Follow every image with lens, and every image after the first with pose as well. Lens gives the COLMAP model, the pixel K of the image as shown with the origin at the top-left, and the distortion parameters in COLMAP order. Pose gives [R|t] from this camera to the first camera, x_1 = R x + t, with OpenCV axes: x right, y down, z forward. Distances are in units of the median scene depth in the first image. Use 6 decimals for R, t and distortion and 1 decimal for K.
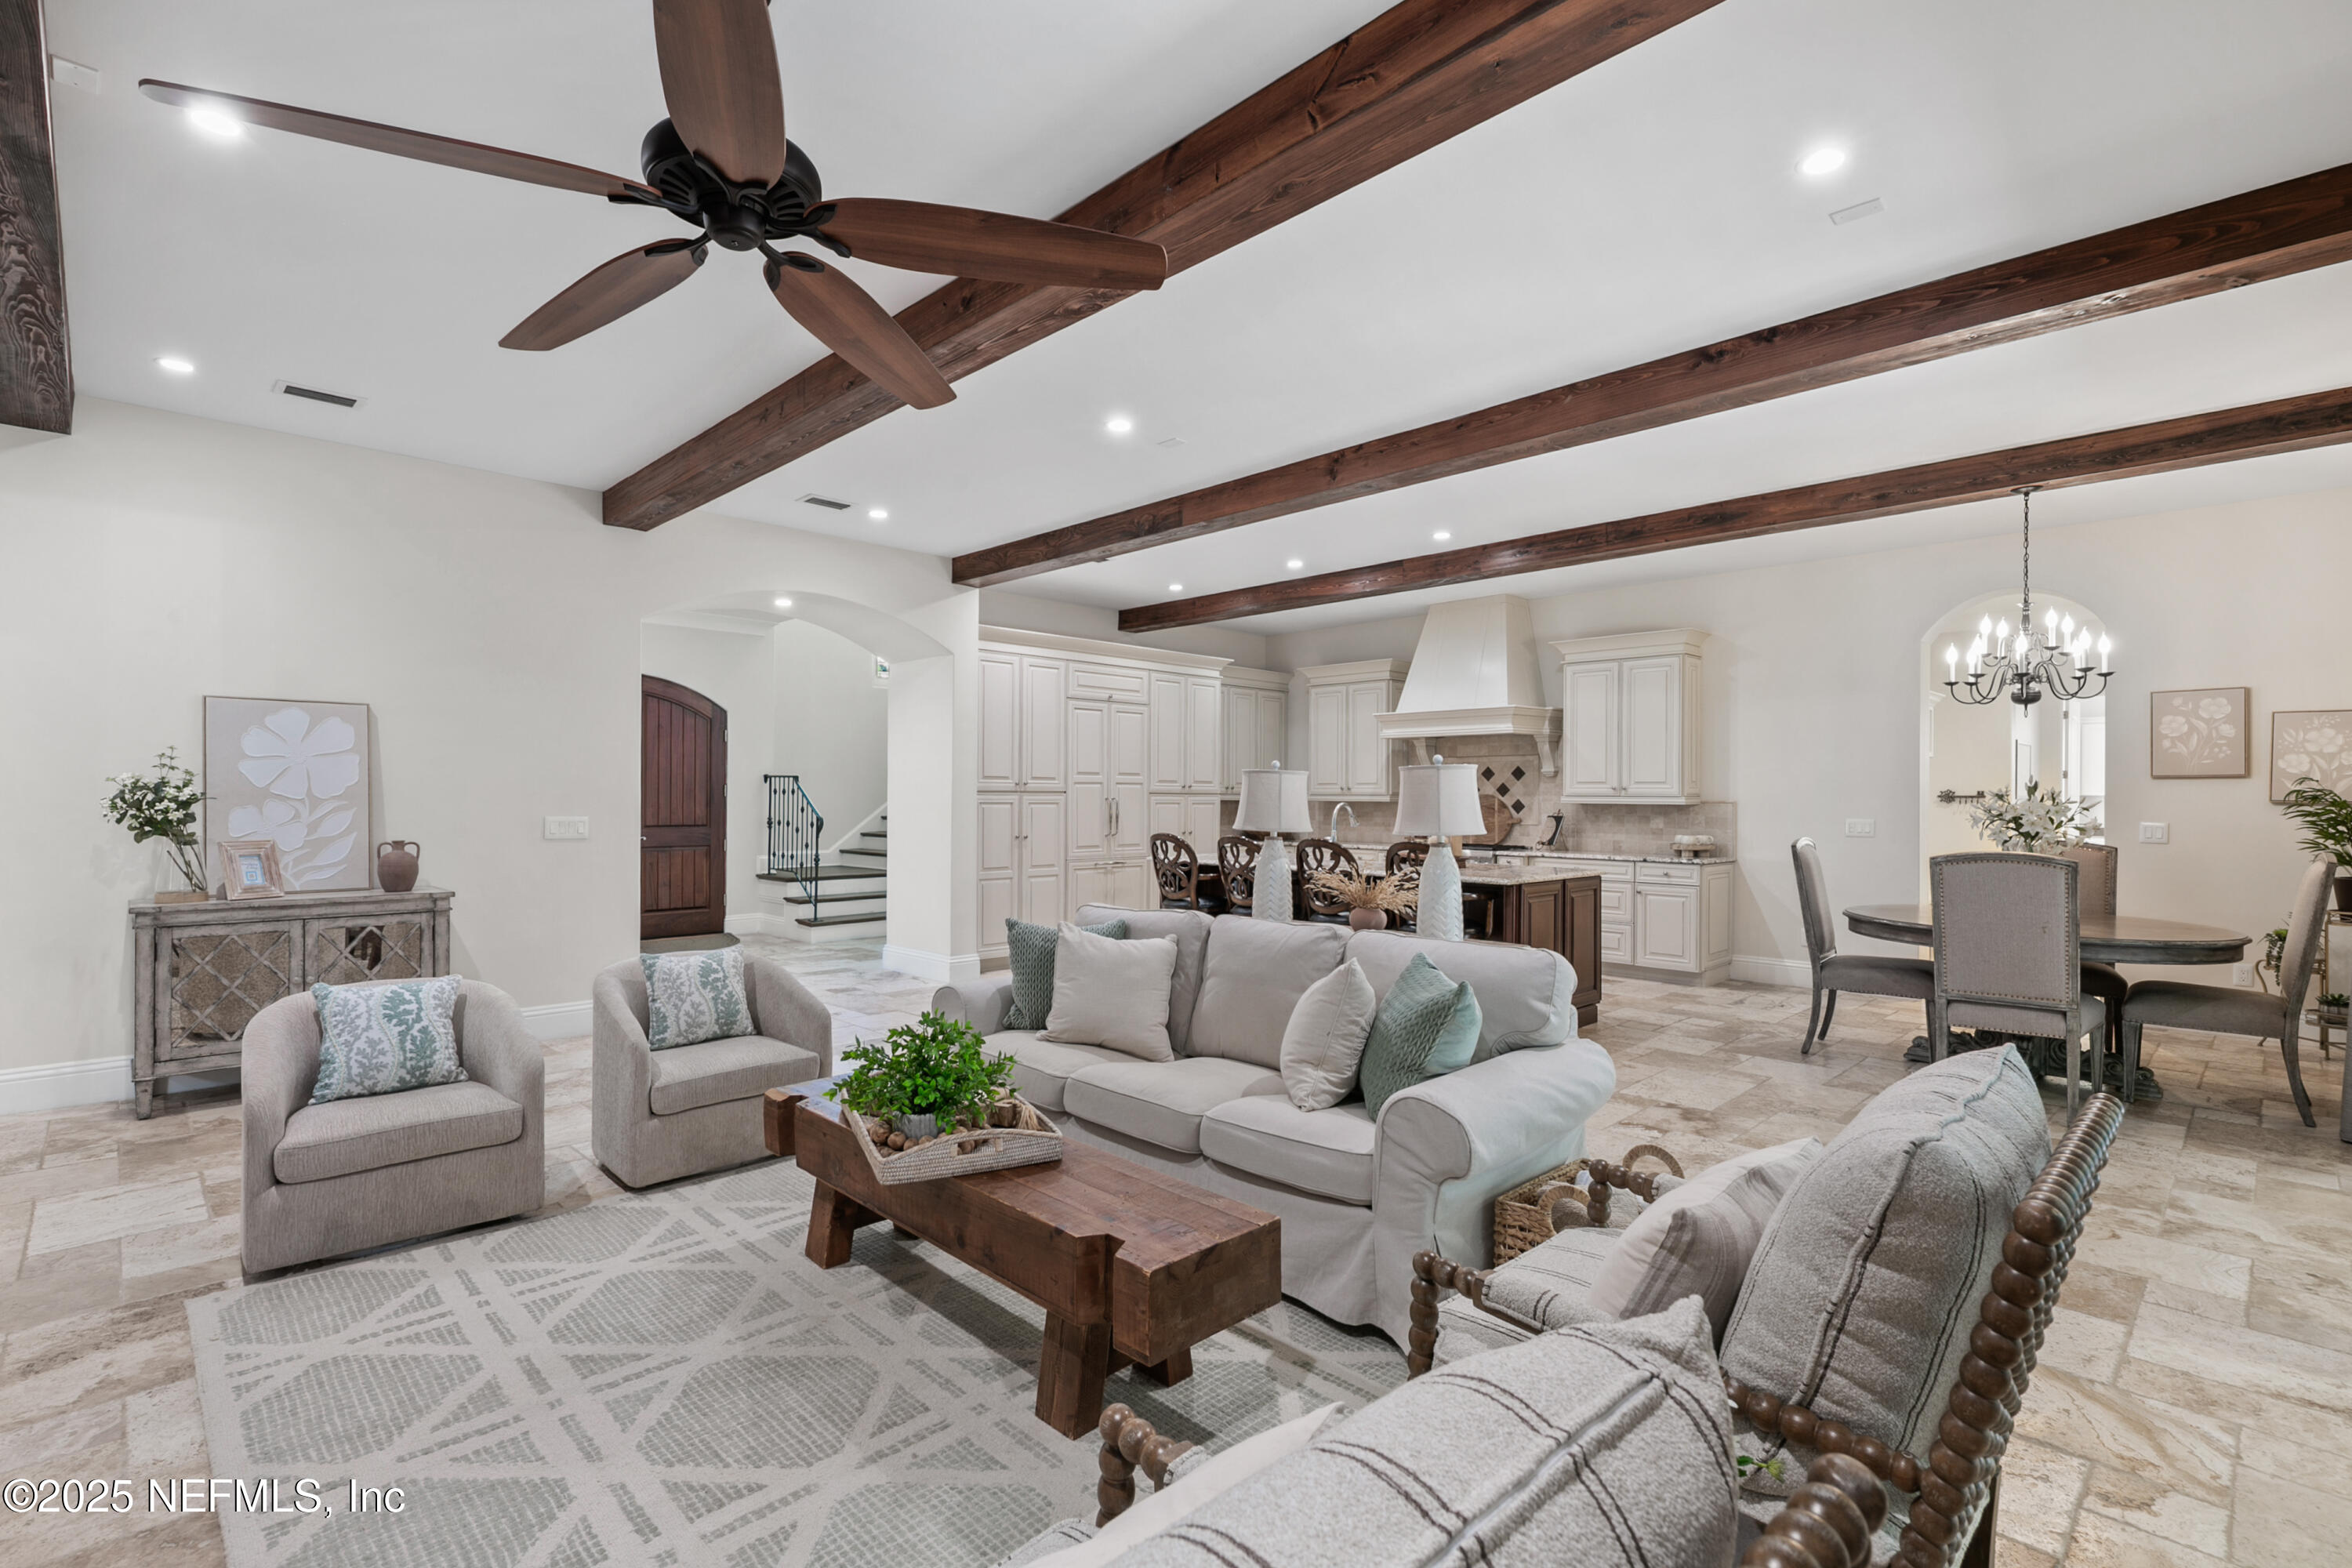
lens RADIAL K [[1079.4, 0, 1173.7], [0, 1079.4, 807.1], [0, 0, 1]] dist [0.014863, -0.002761]
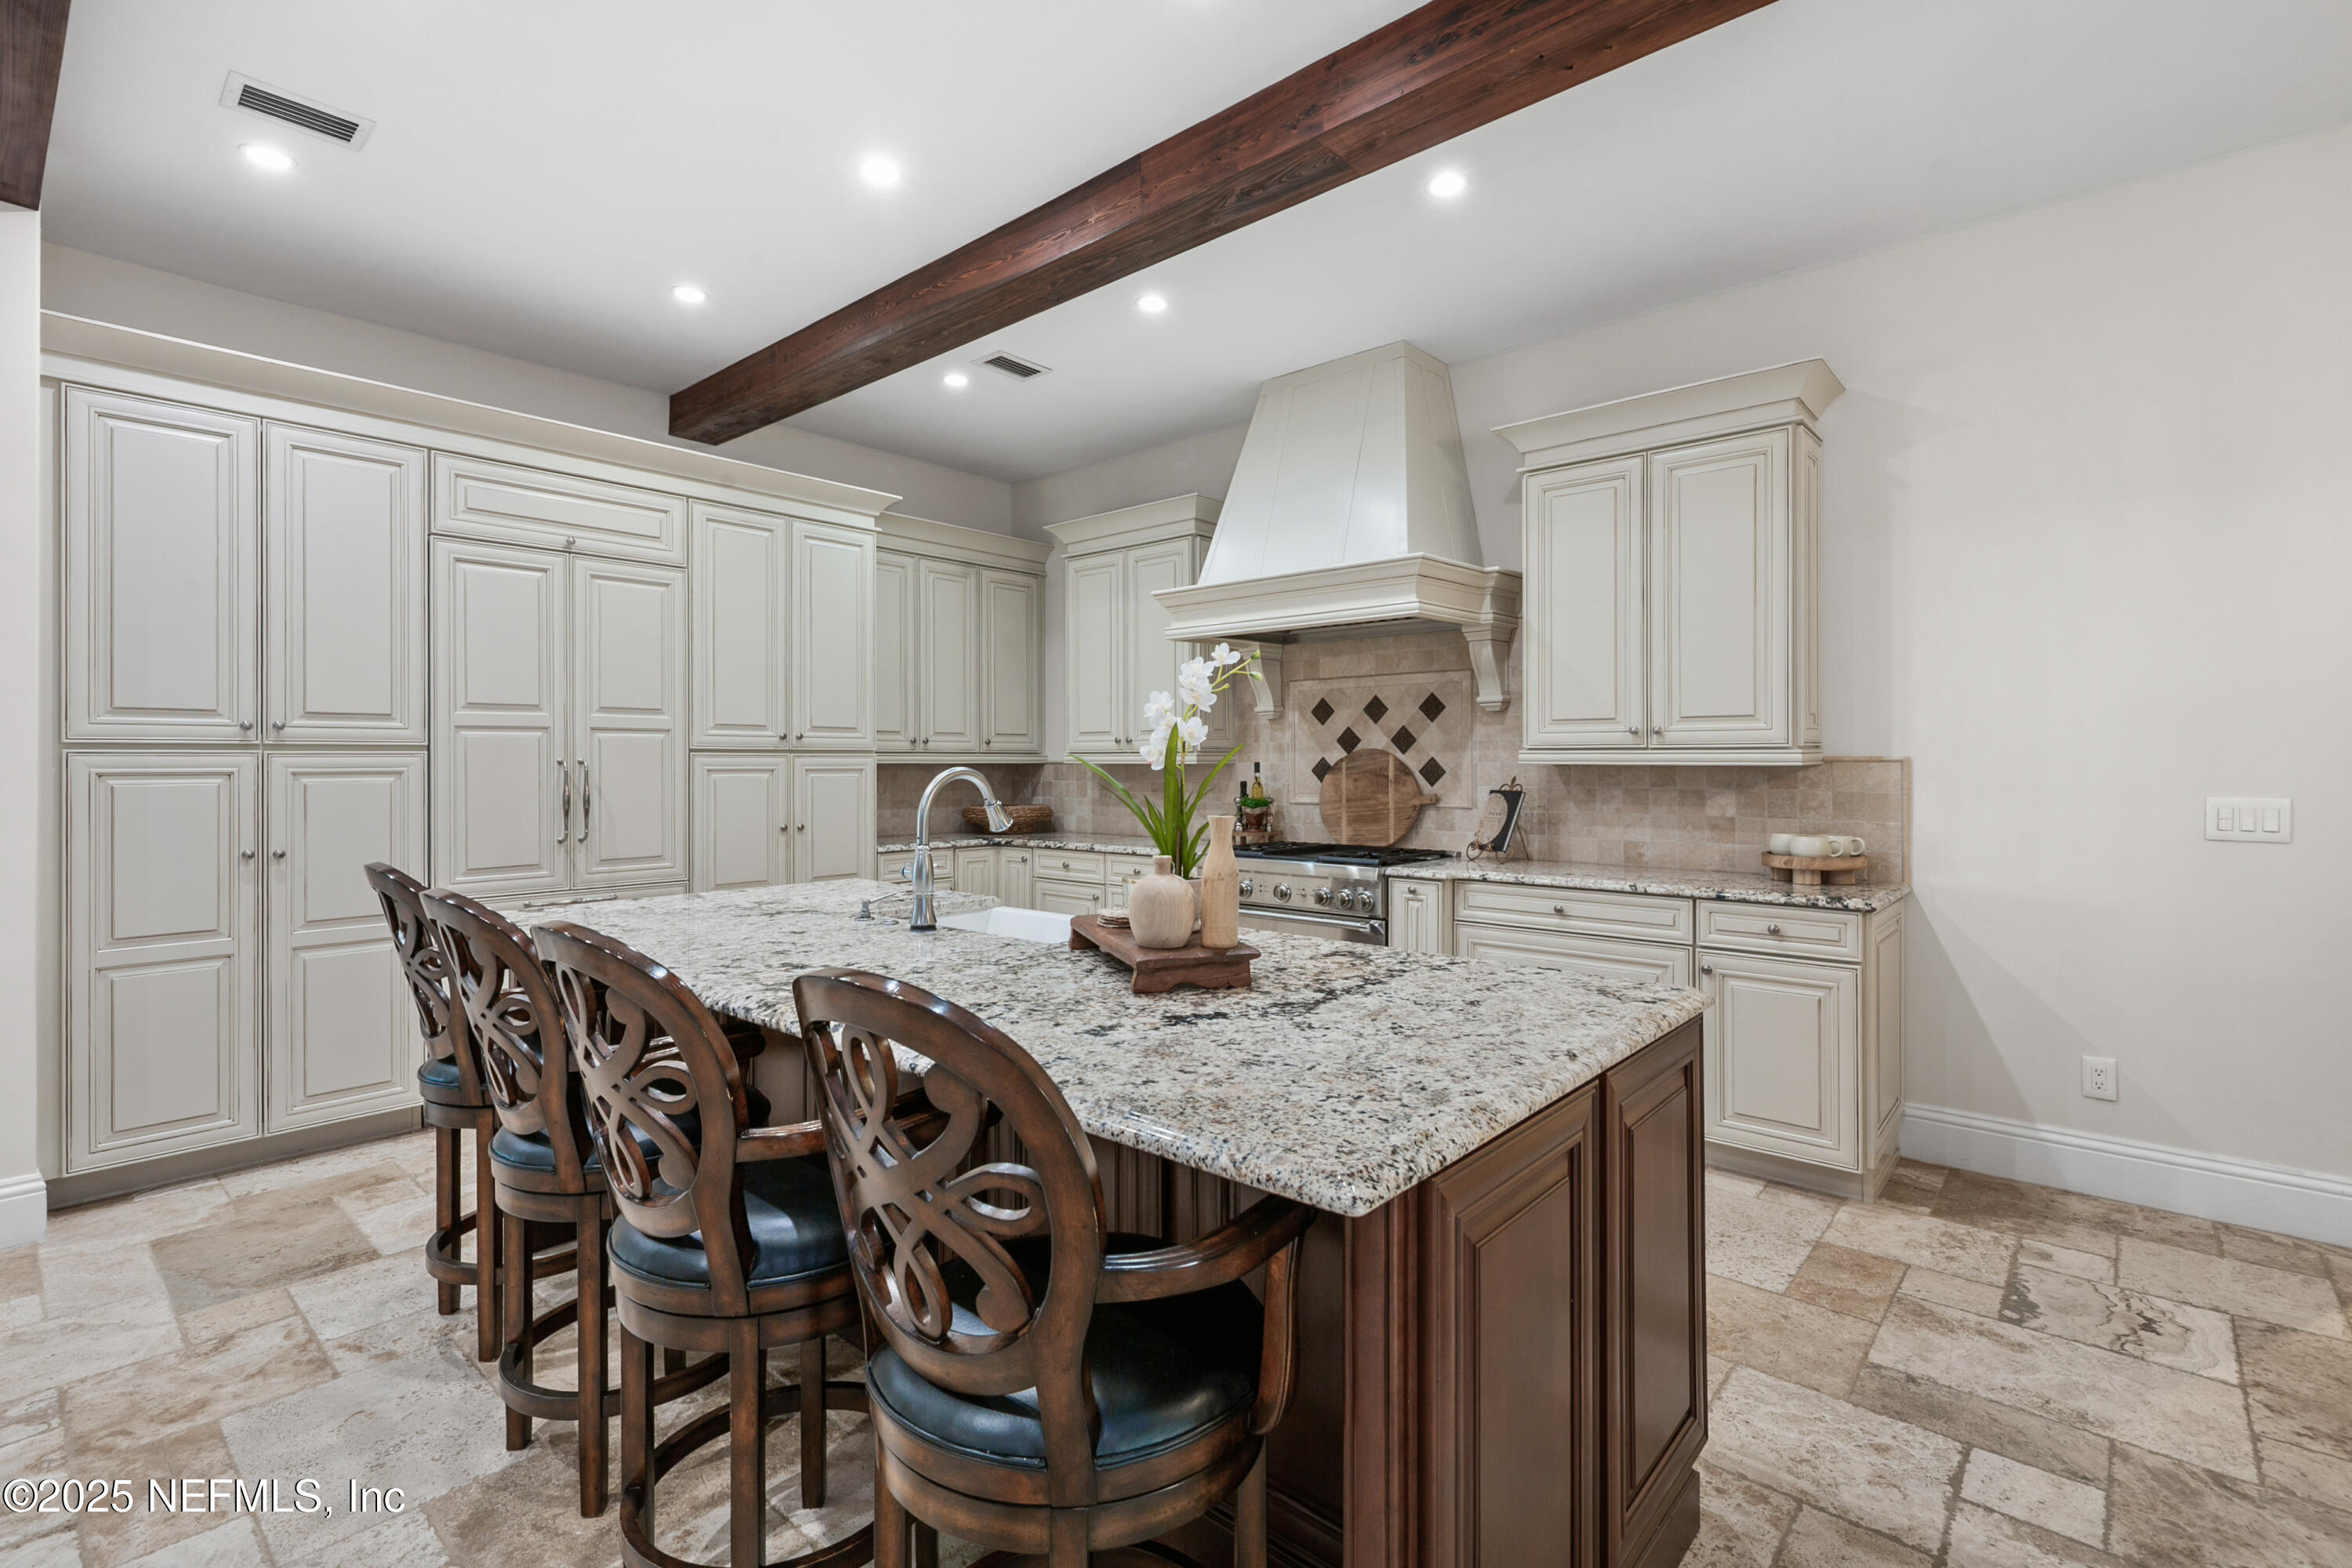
lens RADIAL K [[1079.4, 0, 1174.3], [0, 1079.4, 761.3], [0, 0, 1]] dist [0.014863, -0.002761]
pose [[0.997776, -0.006239, 0.066362, 0.172340], [0.006938, 0.999923, -0.010300, -0.001205], [-0.066293, 0.010738, 0.997742, 0.527074]]
